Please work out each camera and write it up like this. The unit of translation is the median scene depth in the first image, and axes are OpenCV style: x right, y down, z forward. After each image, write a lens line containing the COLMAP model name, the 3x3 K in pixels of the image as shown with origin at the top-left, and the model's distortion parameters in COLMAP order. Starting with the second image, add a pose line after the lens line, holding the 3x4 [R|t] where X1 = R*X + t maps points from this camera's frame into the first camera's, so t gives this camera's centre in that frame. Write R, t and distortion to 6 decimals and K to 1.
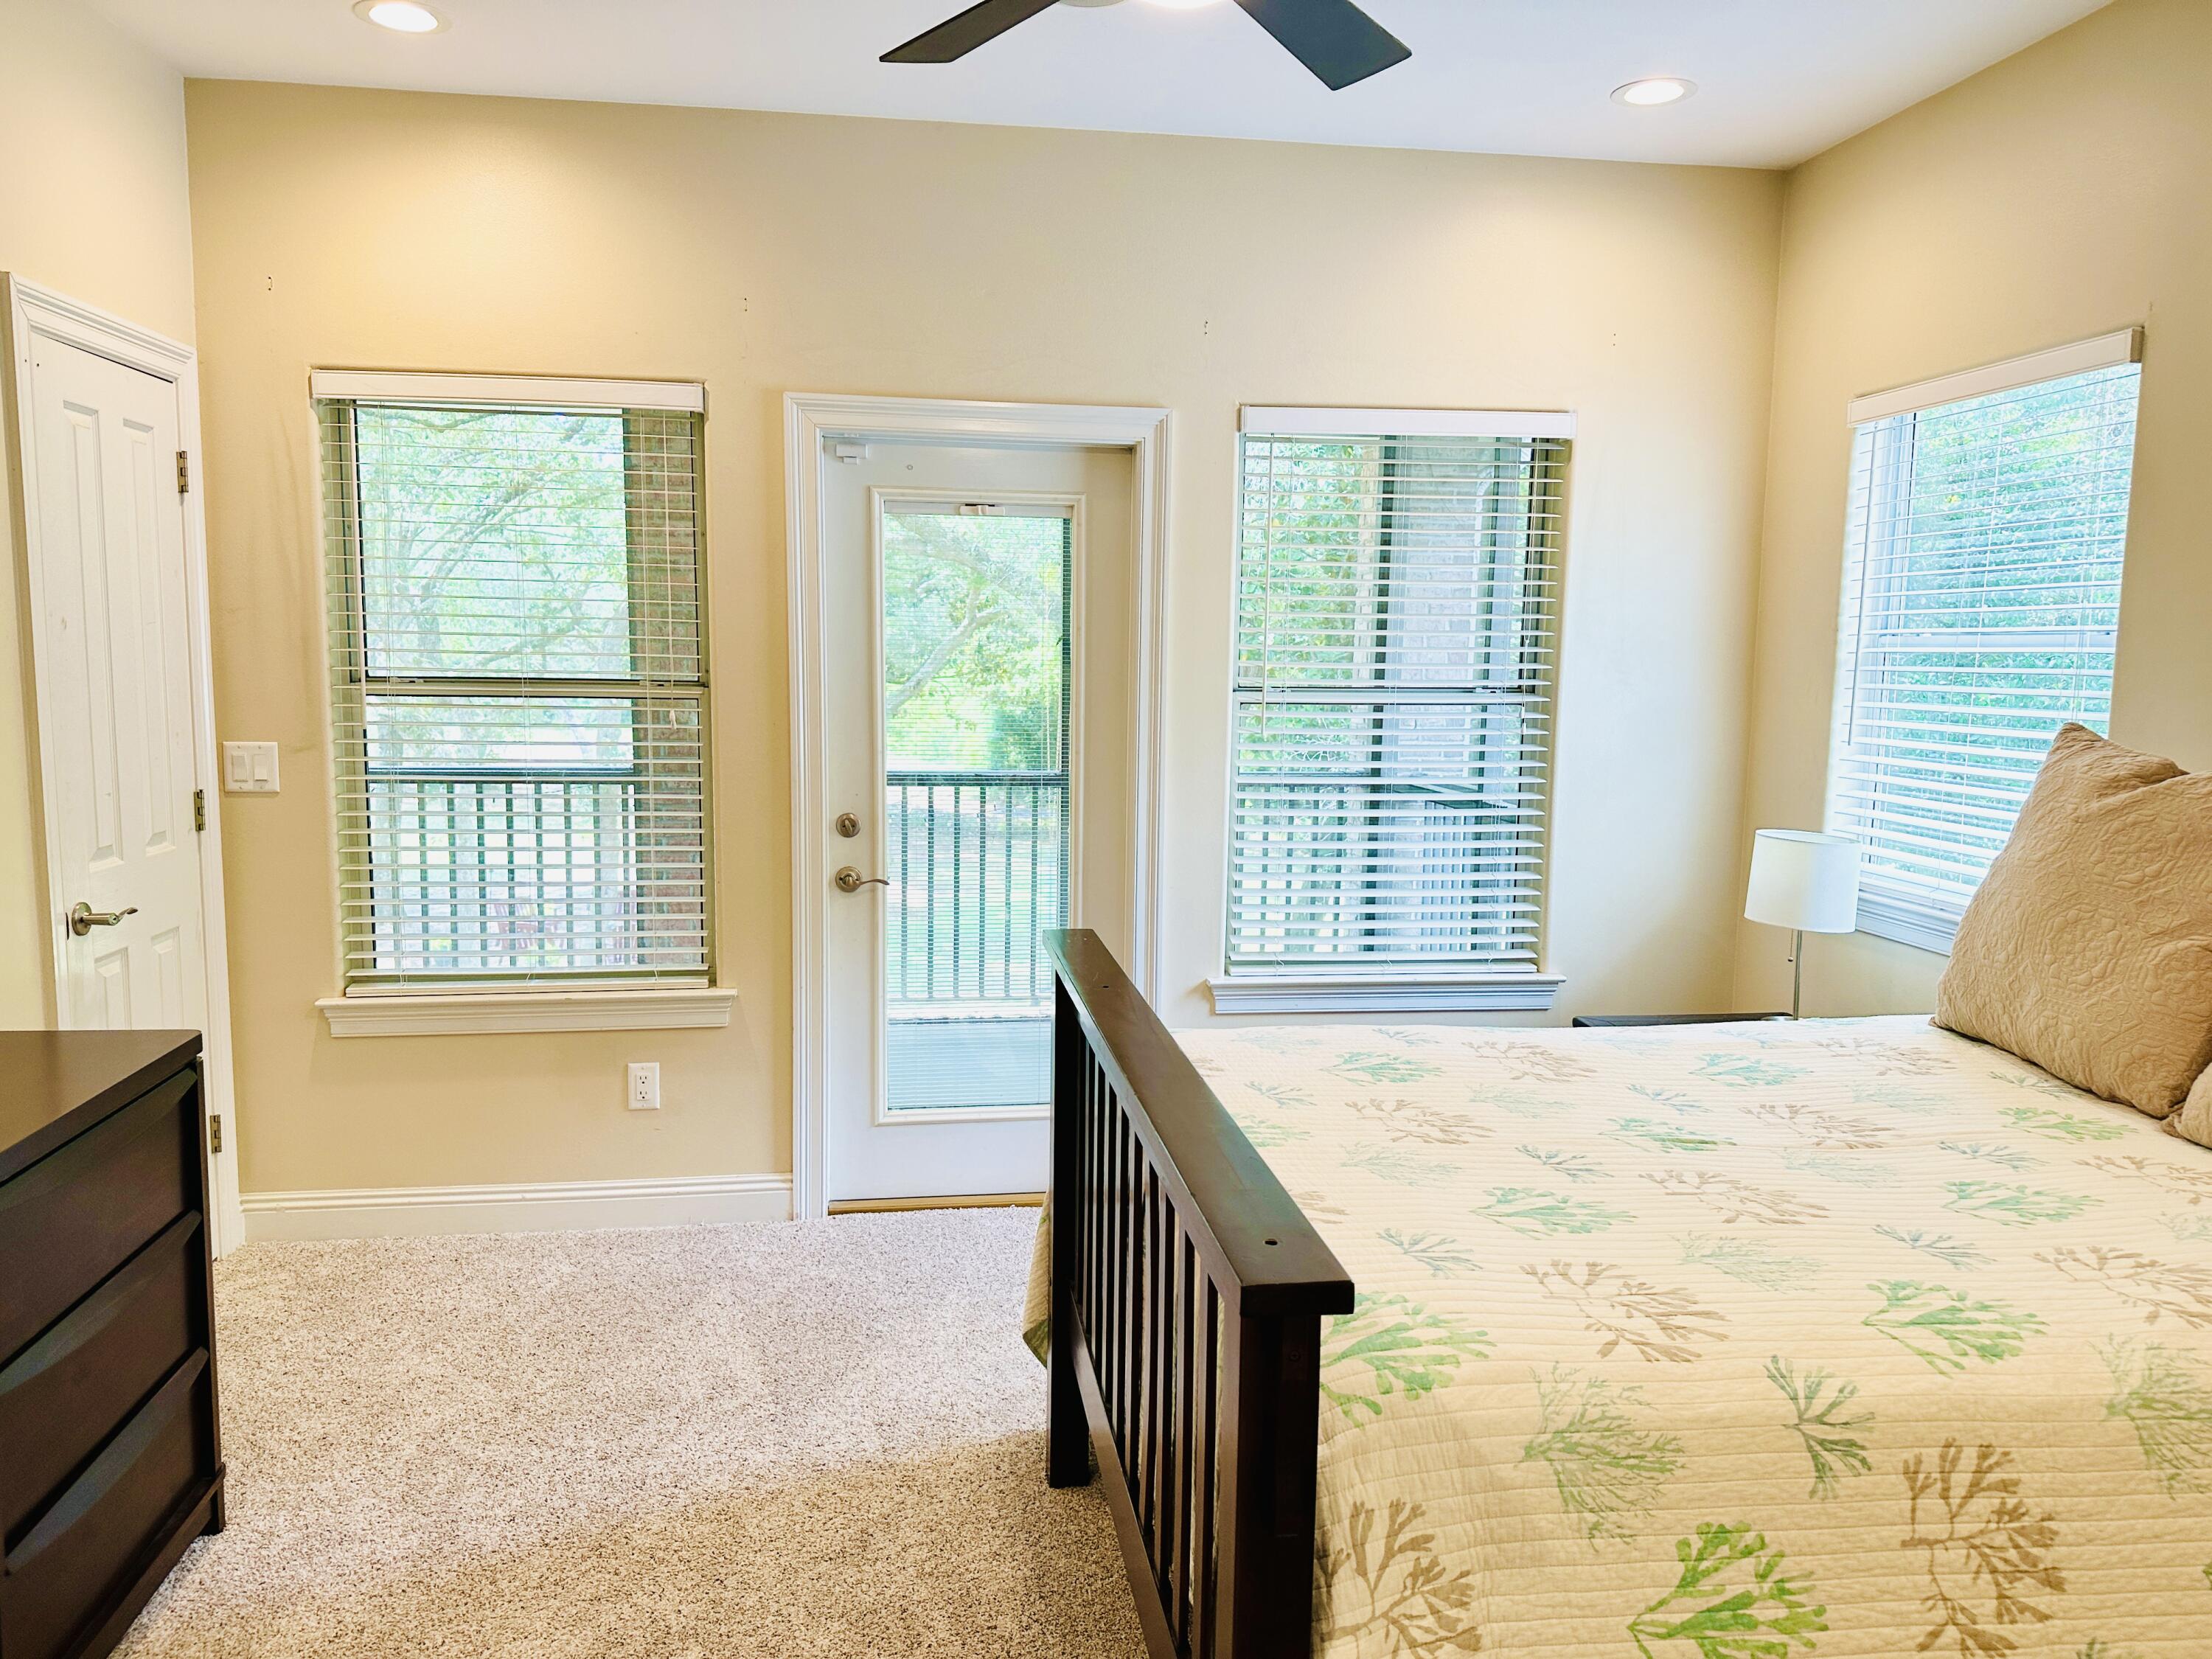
lens RADIAL K [[1557.5, 0, 1105.3], [0, 1557.5, 844.8], [0, 0, 1]] dist [0.073572, -0.079606]
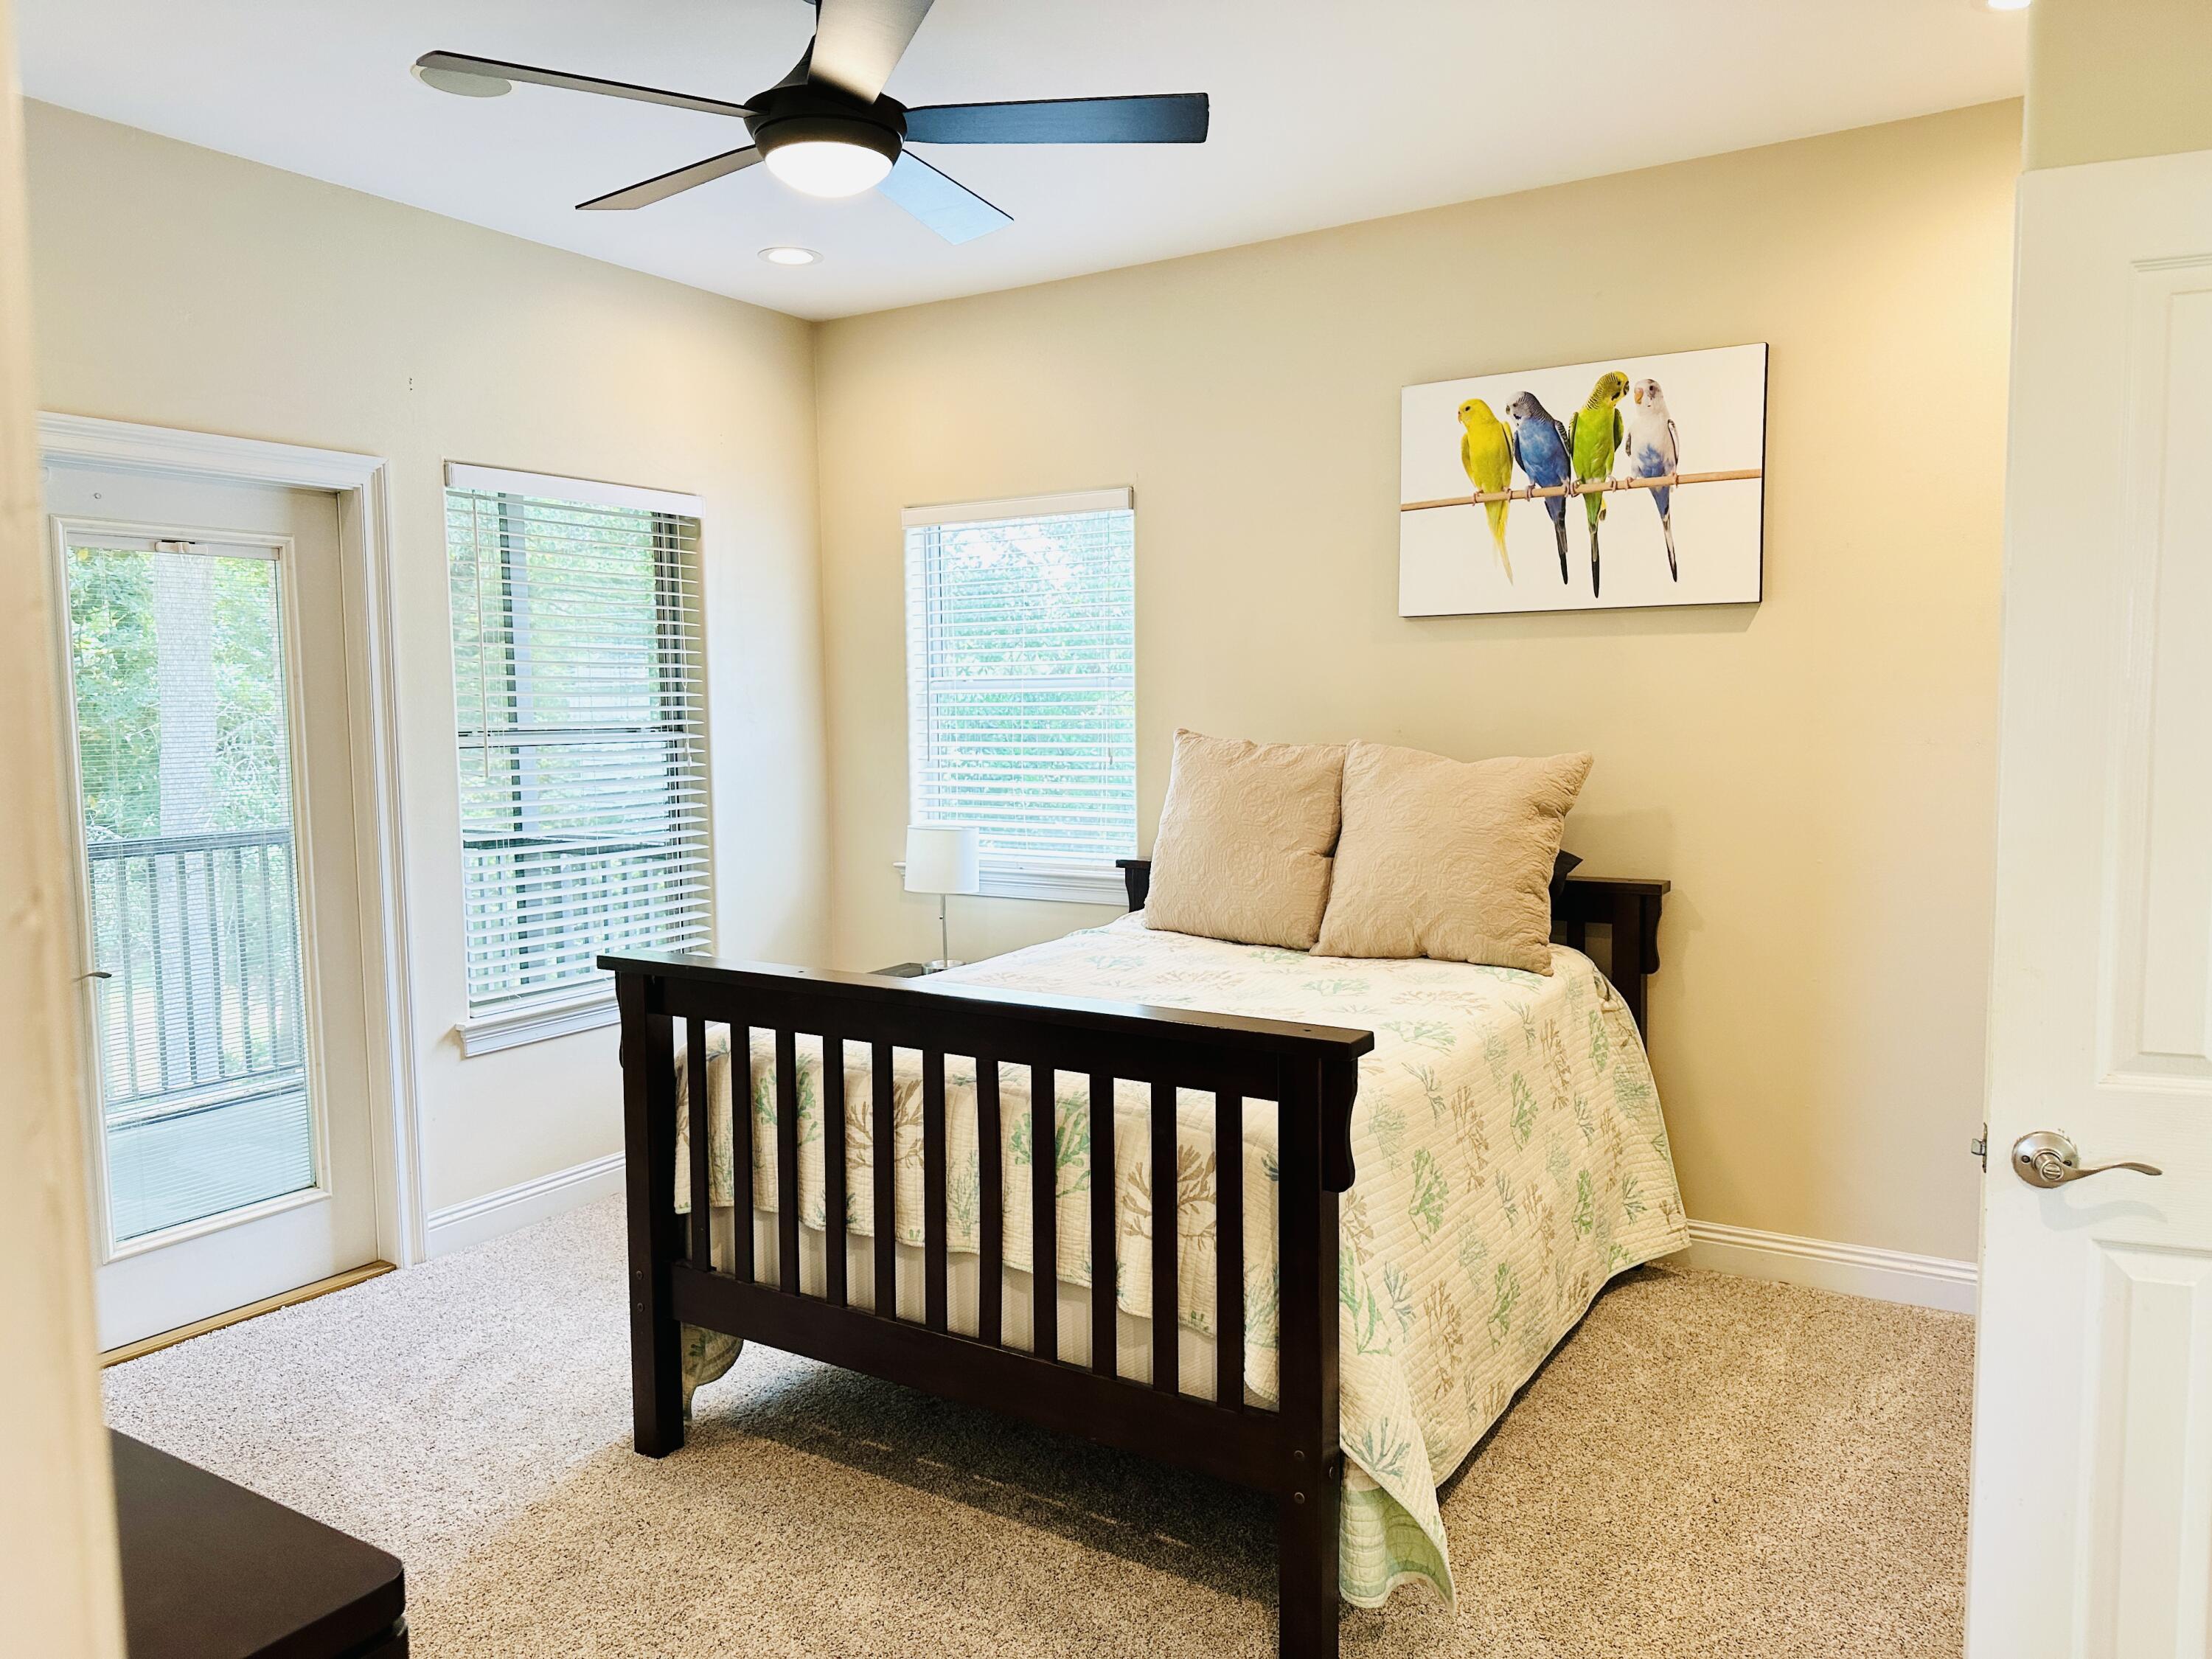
lens RADIAL K [[1557.5, 0, 1105.3], [0, 1557.5, 844.8], [0, 0, 1]] dist [0.073572, -0.079606]
pose [[0.645077, -0.088354, 0.758992, -0.446801], [0.110818, 0.993609, 0.021480, -0.004570], [-0.756039, 0.070254, 0.650745, 0.015863]]
